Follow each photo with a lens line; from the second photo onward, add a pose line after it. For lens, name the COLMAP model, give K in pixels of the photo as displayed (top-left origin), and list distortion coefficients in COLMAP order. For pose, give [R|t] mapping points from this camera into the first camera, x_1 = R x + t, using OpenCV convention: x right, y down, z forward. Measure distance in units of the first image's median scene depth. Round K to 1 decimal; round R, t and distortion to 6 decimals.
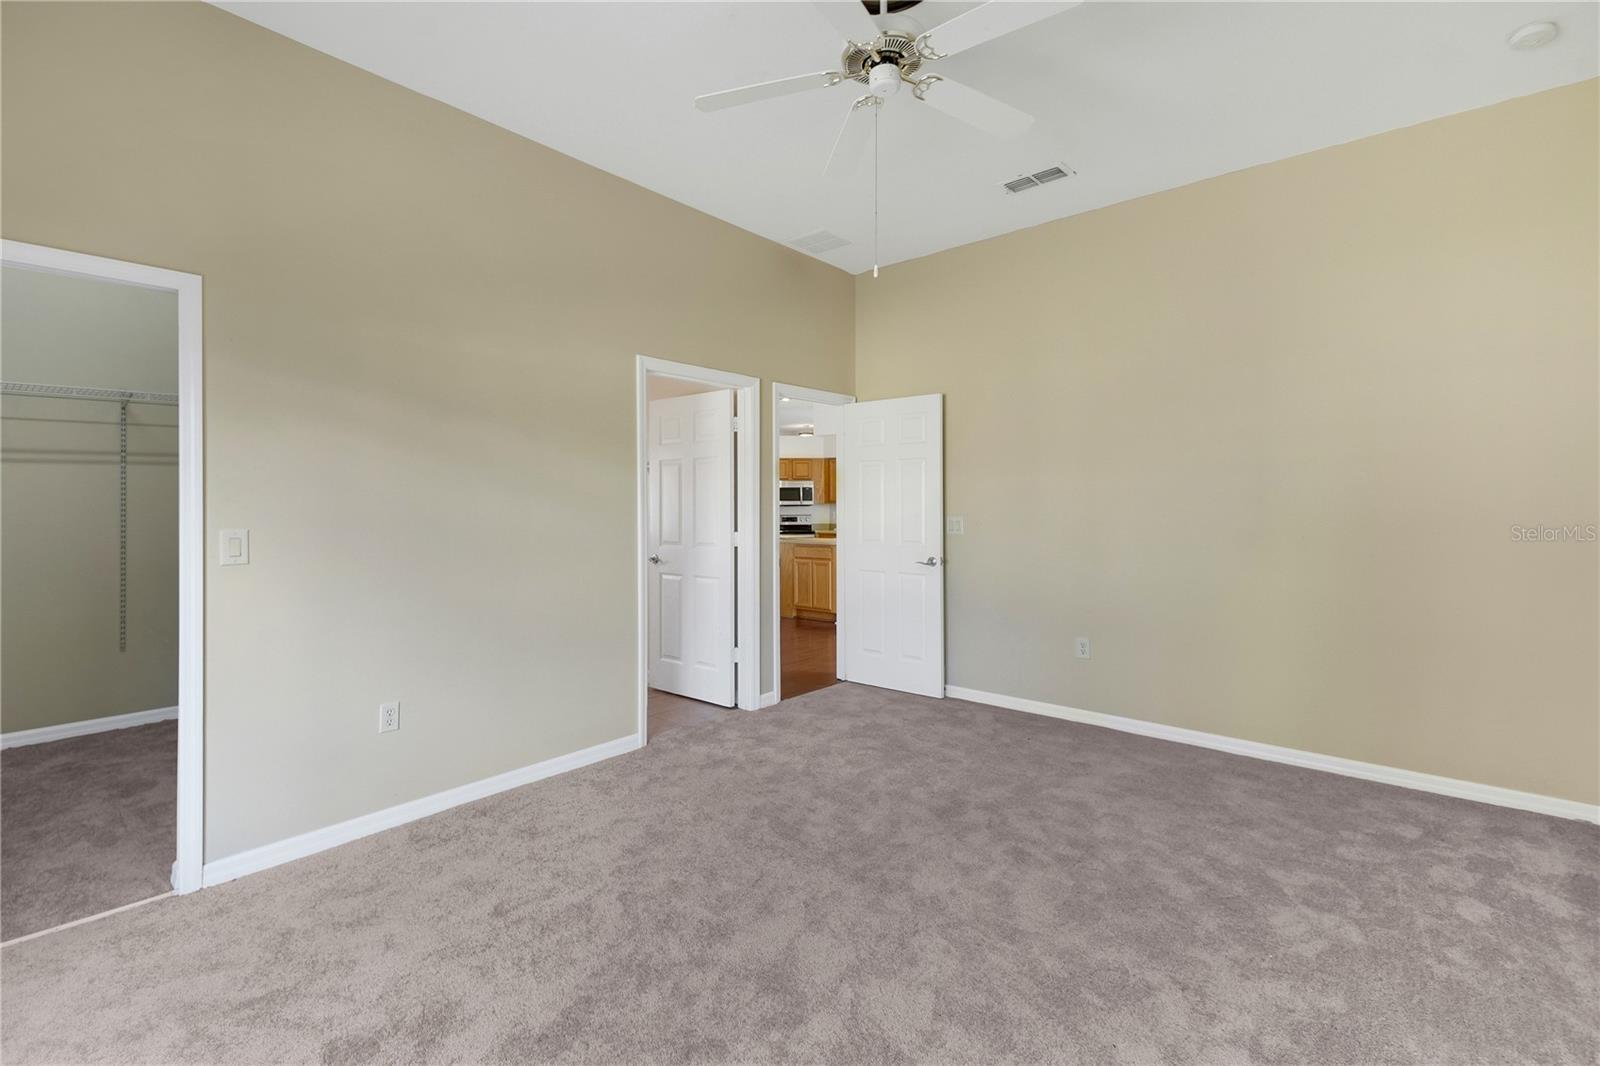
lens RADIAL K [[715.5, 0, 796.4], [0, 715.5, 500.6], [0, 0, 1]] dist [0.045277, 0.000070]
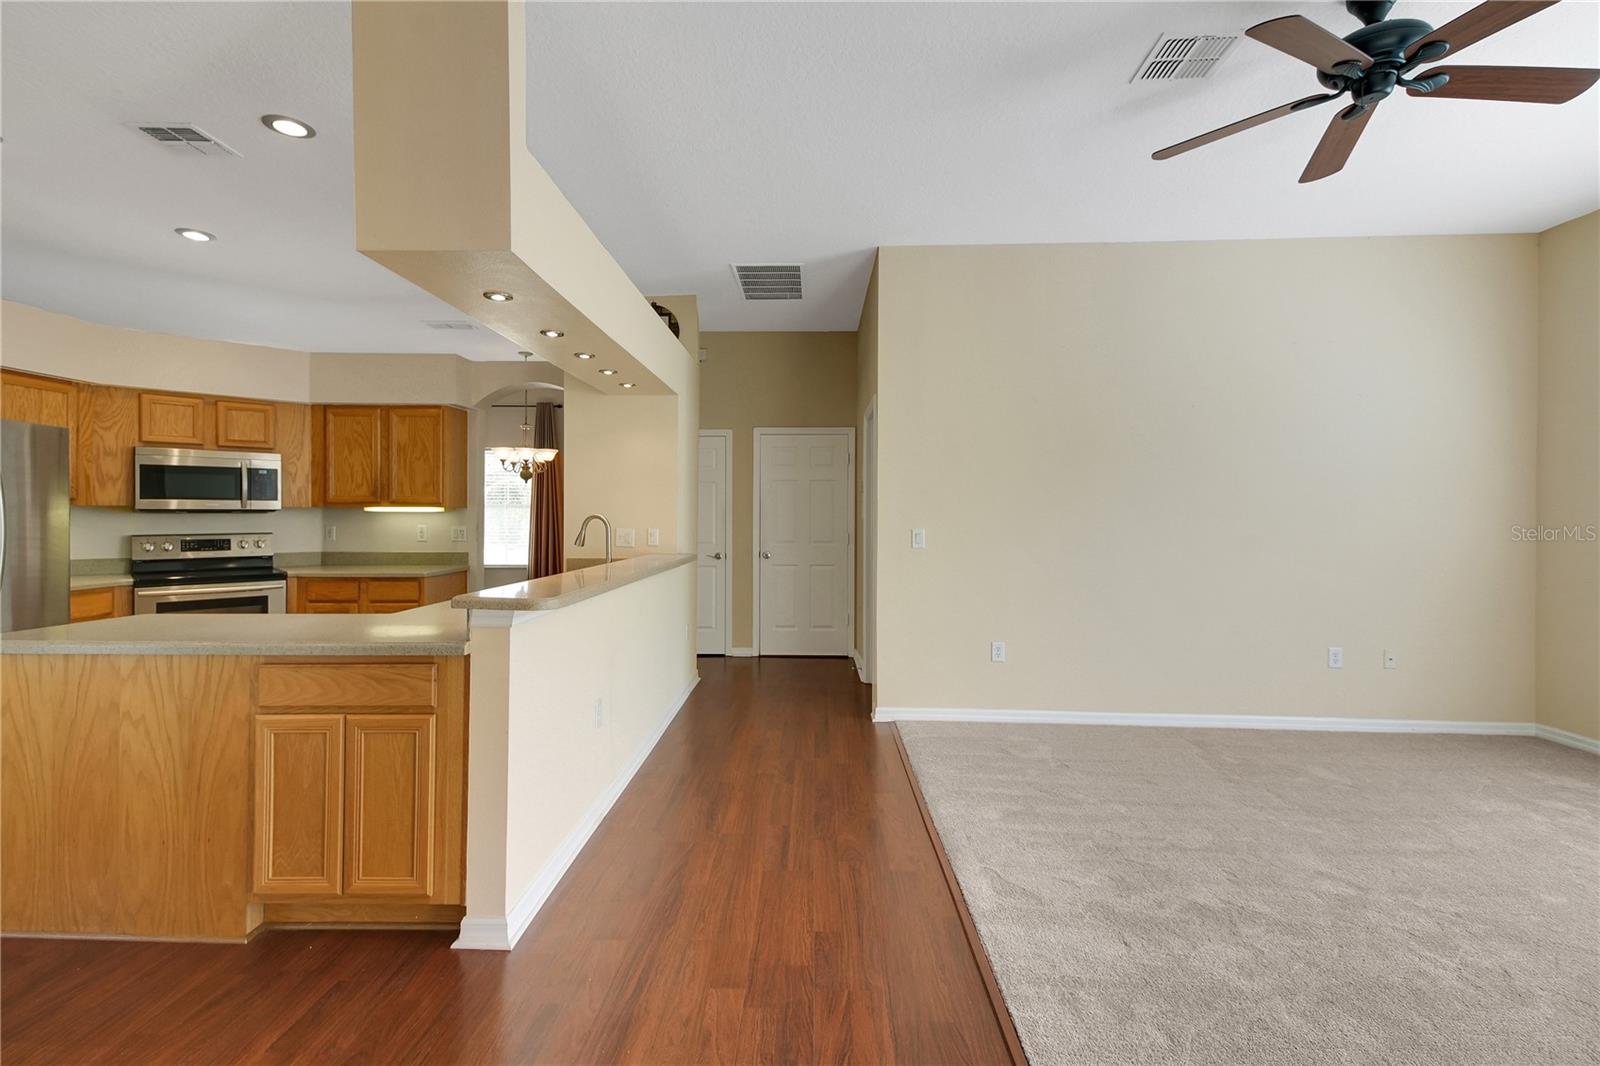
lens RADIAL K [[710.1, 0, 789.5], [0, 710.1, 518.0], [0, 0, 1]] dist [0.052453, -0.024014]
pose [[0.775242, 0.003265, 0.631656, -0.013944], [-0.009804, 0.999928, 0.006864, 0.004859], [-0.631588, -0.011514, 0.775219, 0.473821]]
